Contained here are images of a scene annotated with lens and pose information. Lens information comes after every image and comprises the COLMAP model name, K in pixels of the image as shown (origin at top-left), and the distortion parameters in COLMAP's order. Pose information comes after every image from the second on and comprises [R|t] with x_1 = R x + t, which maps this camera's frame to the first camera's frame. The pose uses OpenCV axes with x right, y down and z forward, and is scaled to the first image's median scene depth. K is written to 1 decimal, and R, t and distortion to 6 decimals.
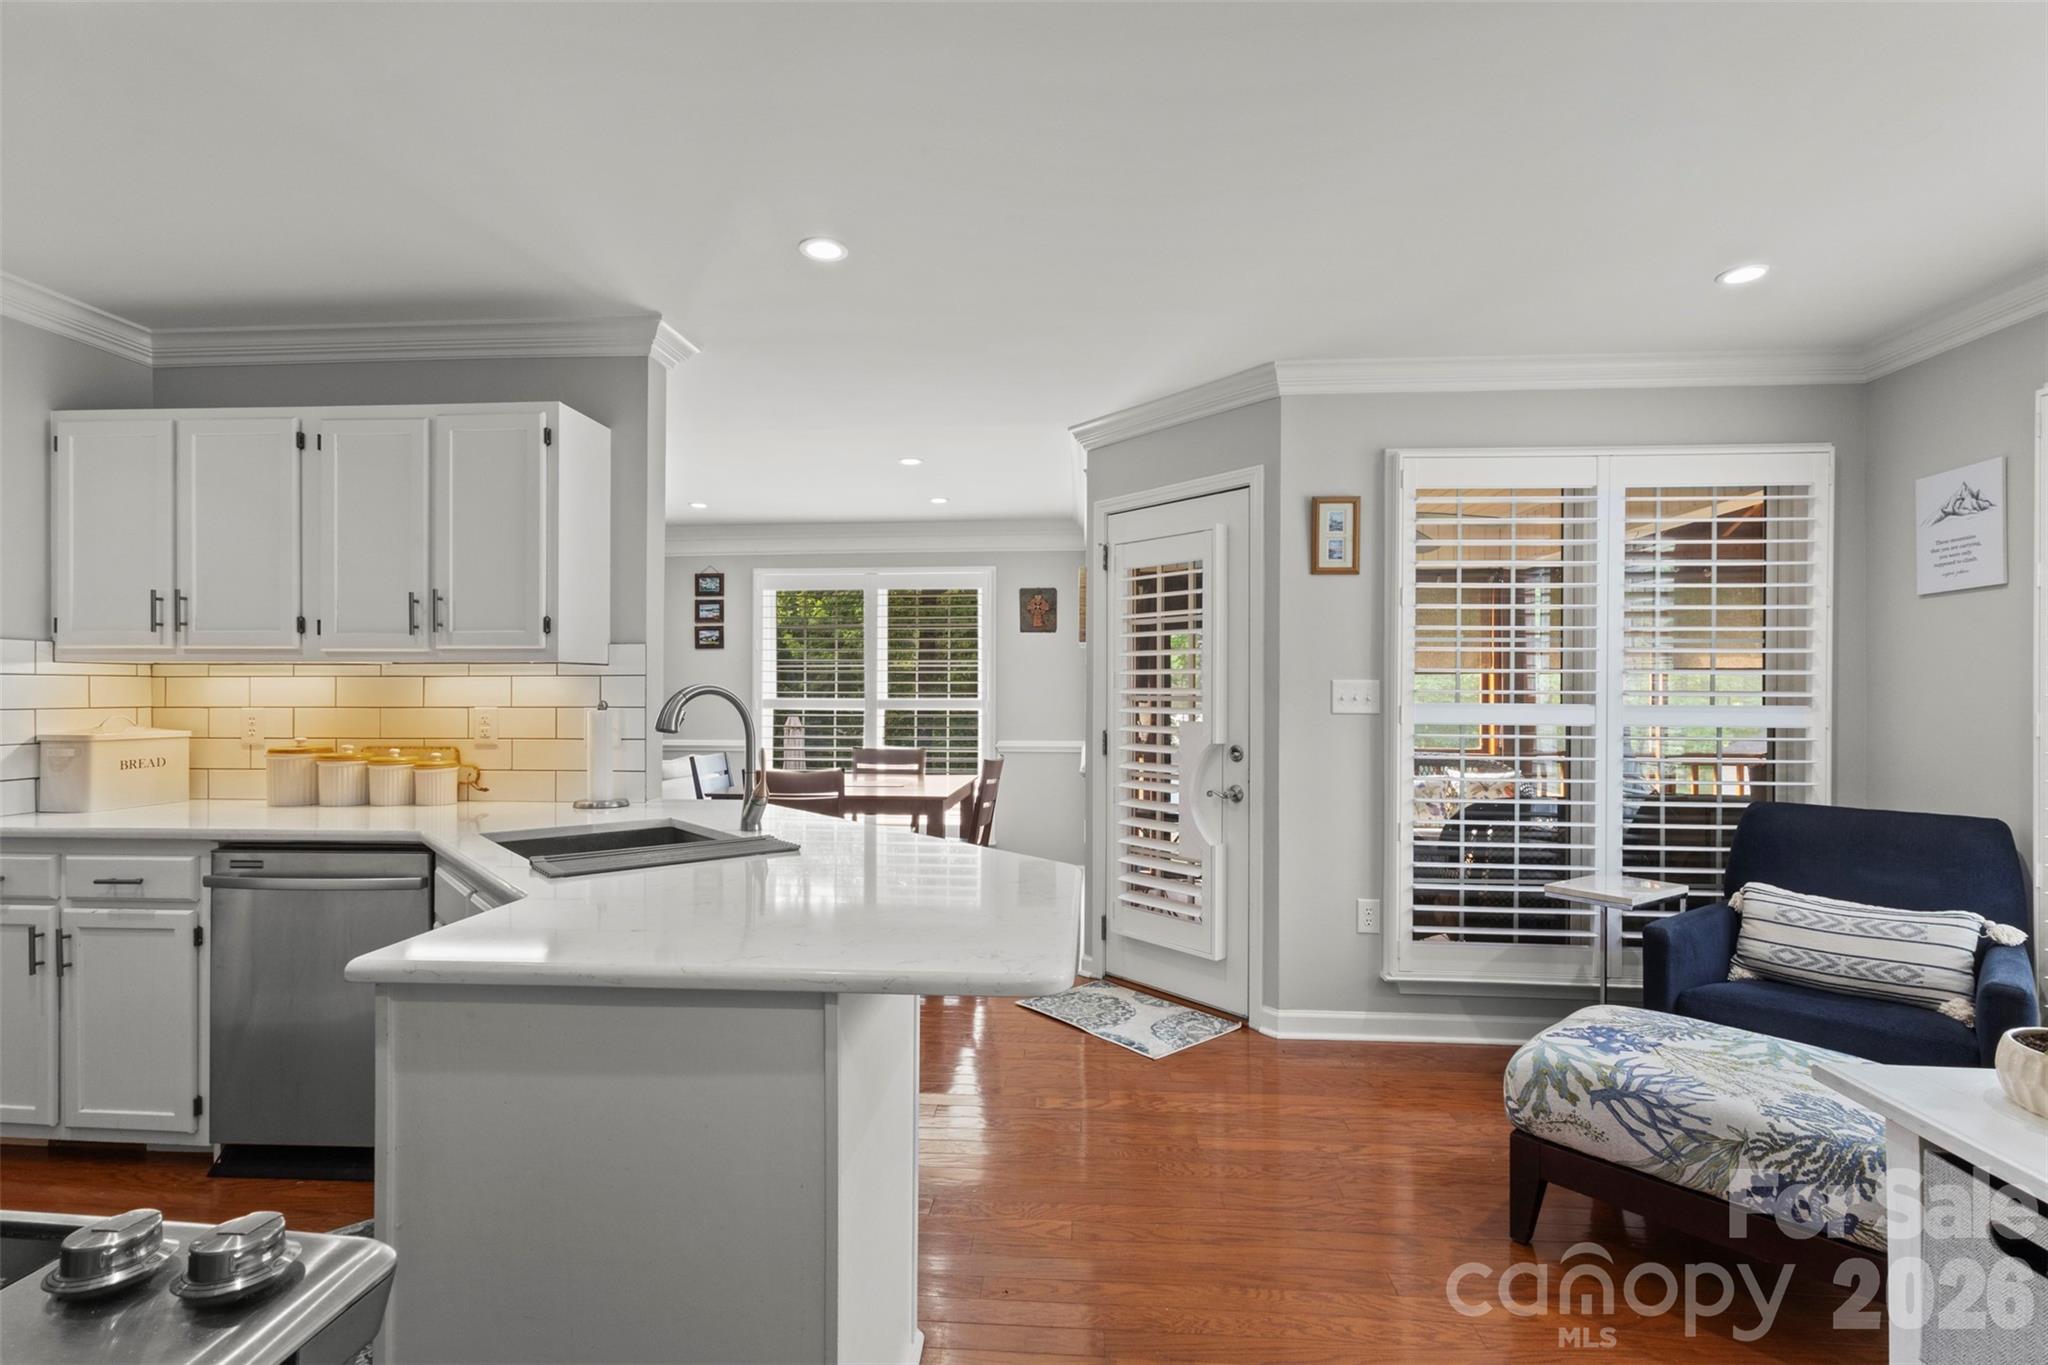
lens RADIAL K [[956.1, 0, 1007.5], [0, 956.1, 685.2], [0, 0, 1]] dist [0.007442, 0.001005]
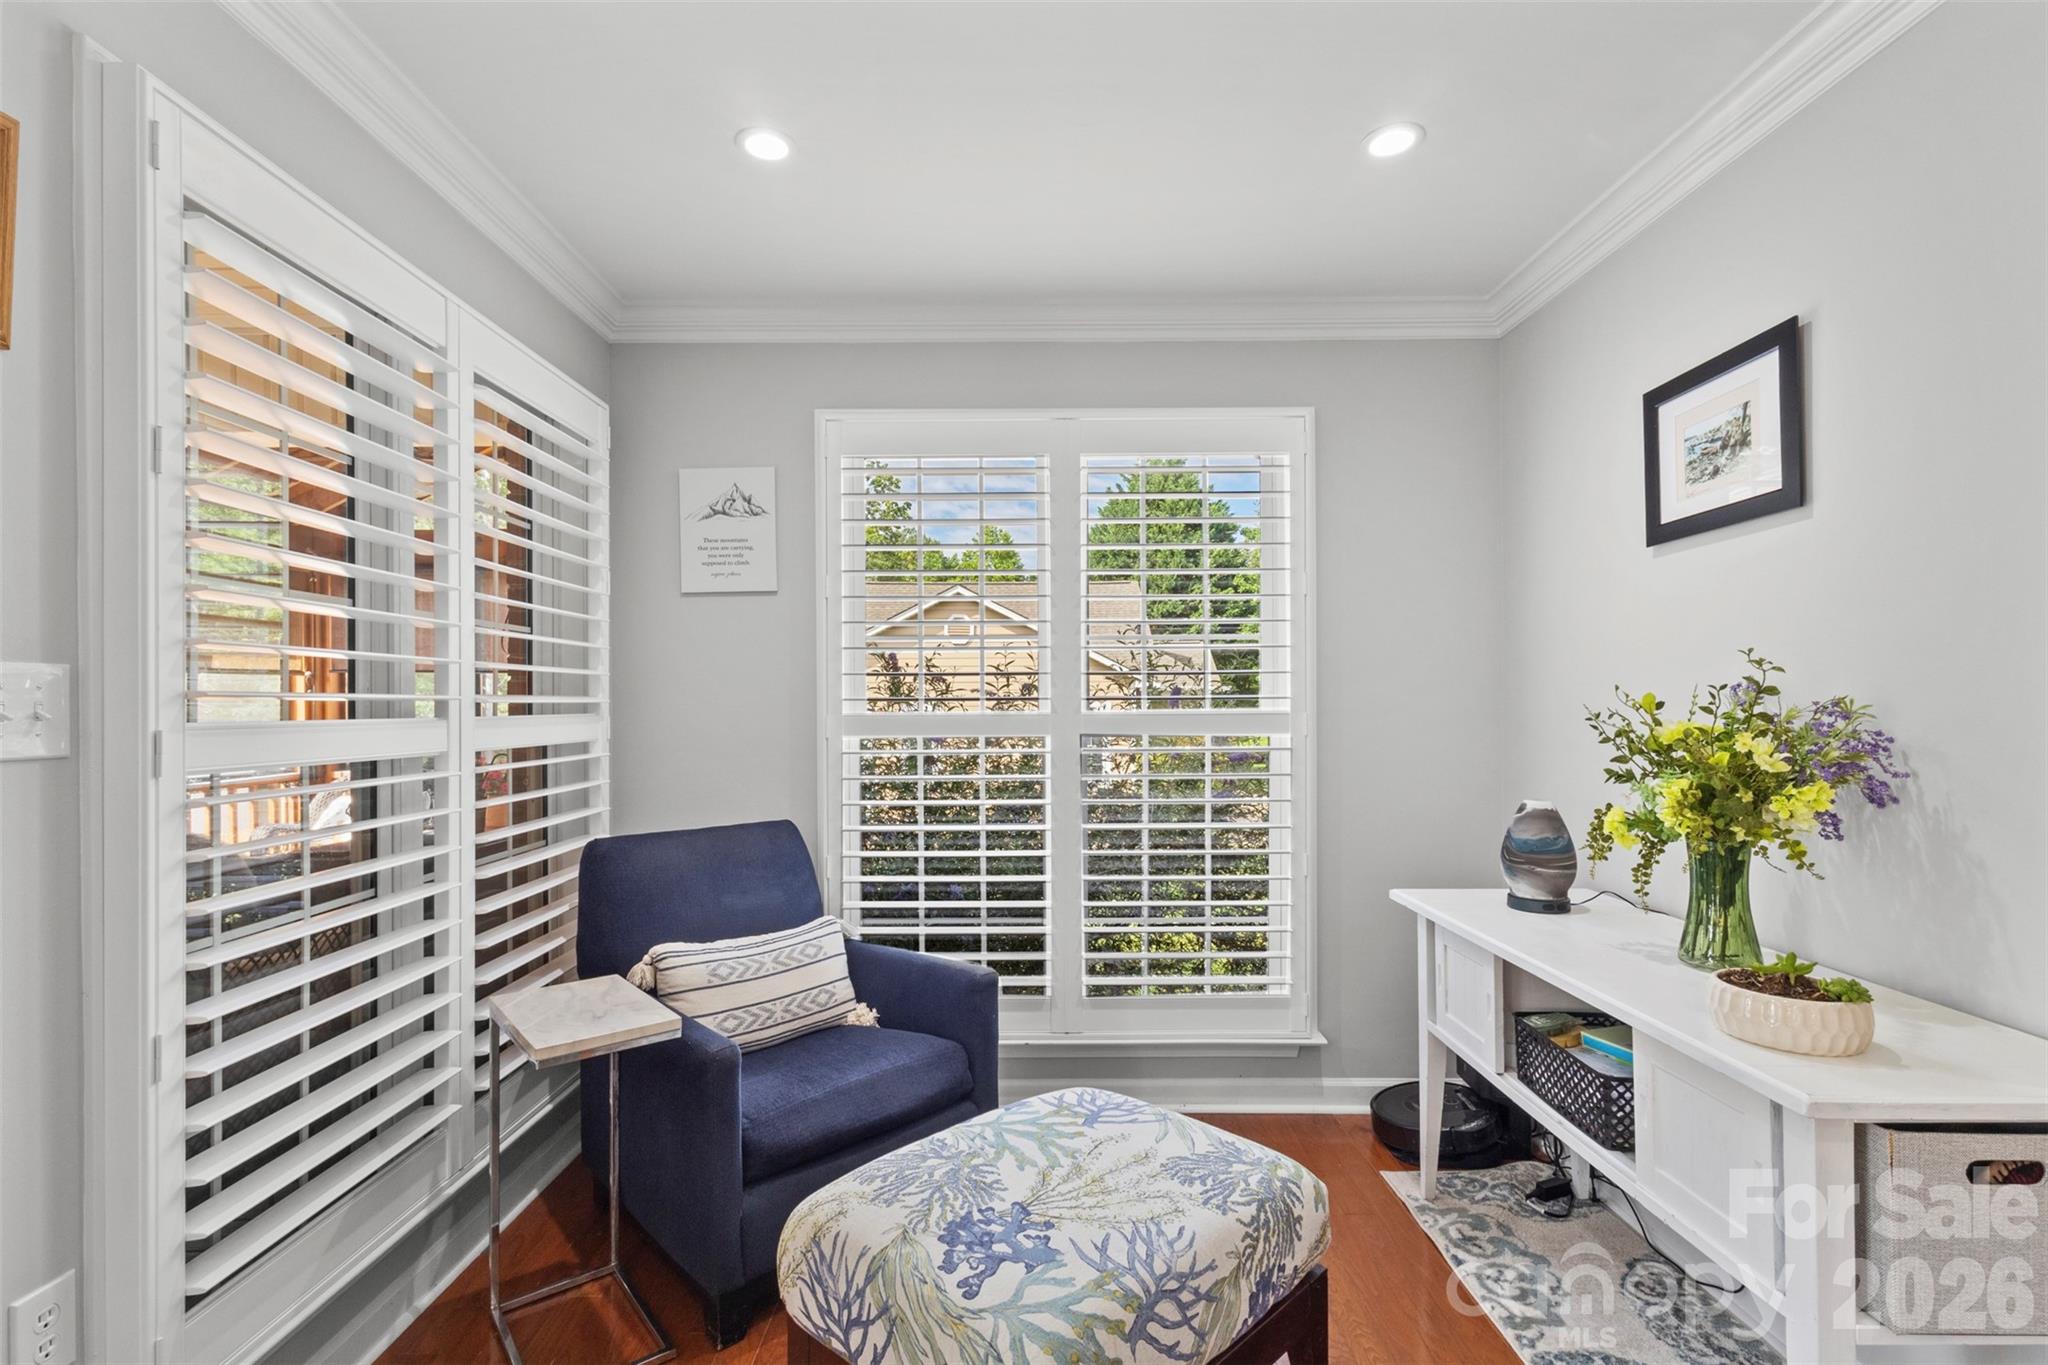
lens RADIAL K [[956.1, 0, 1012.6], [0, 956.1, 697.0], [0, 0, 1]] dist [0.007442, 0.001005]
pose [[-0.063650, 0.000882, 0.997972, -0.001943], [0.001839, 0.999998, -0.000767, 0.009199], [-0.997971, 0.001787, -0.063652, 0.762436]]
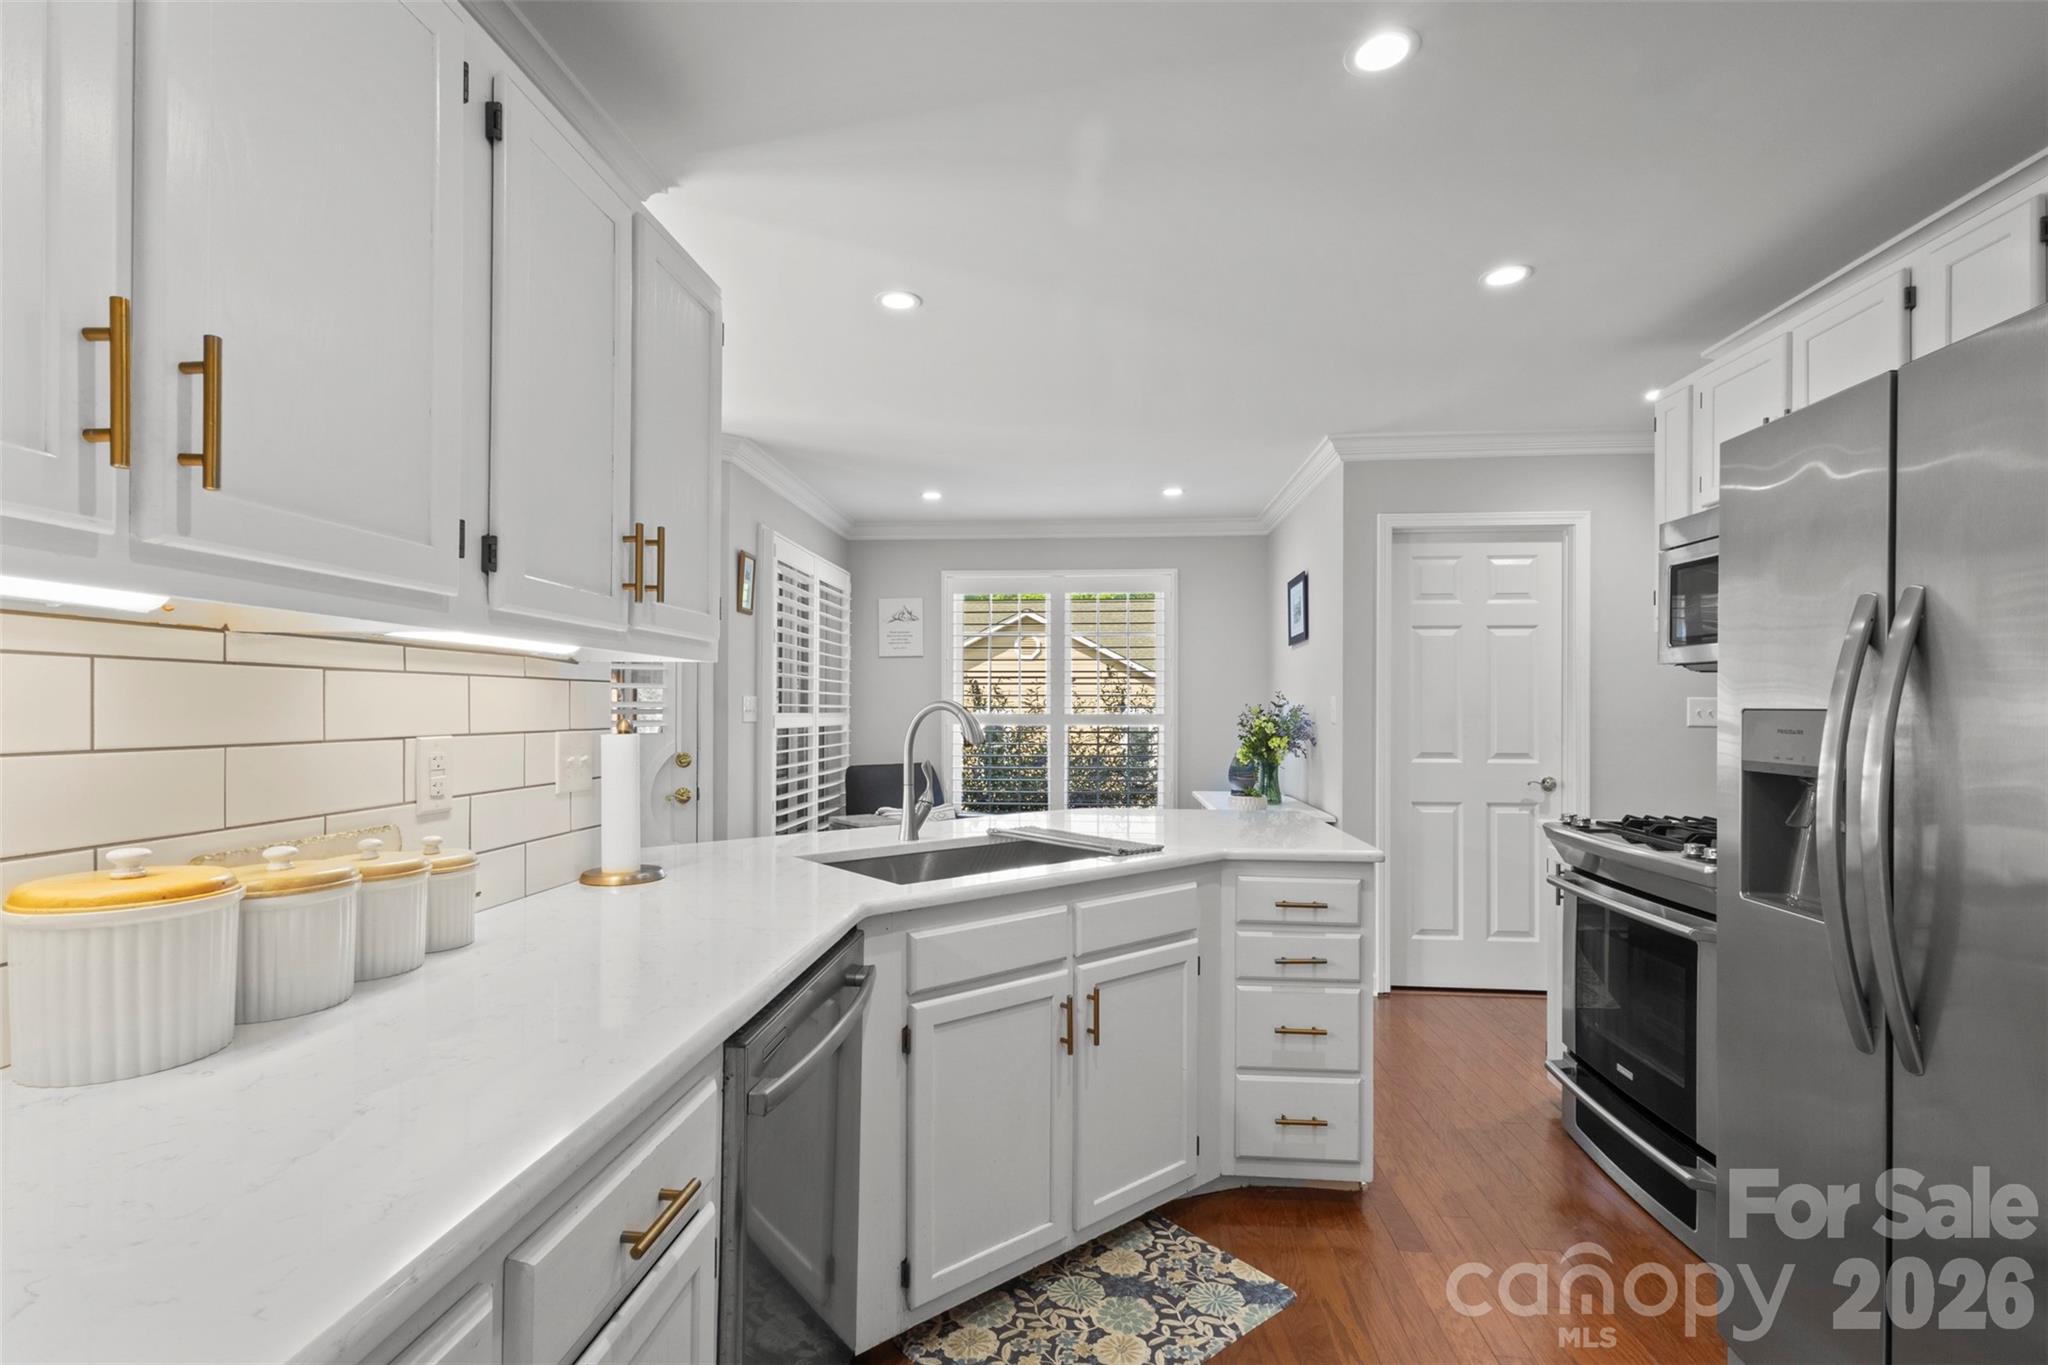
lens RADIAL K [[956.1, 0, 1033.2], [0, 956.1, 700.3], [0, 0, 1]] dist [0.007442, 0.001005]
pose [[-0.010581, 0.005226, 0.999930, -1.073603], [-0.004288, 0.999977, -0.005272, 0.006268], [-0.999935, -0.004343, -0.010558, 0.723026]]
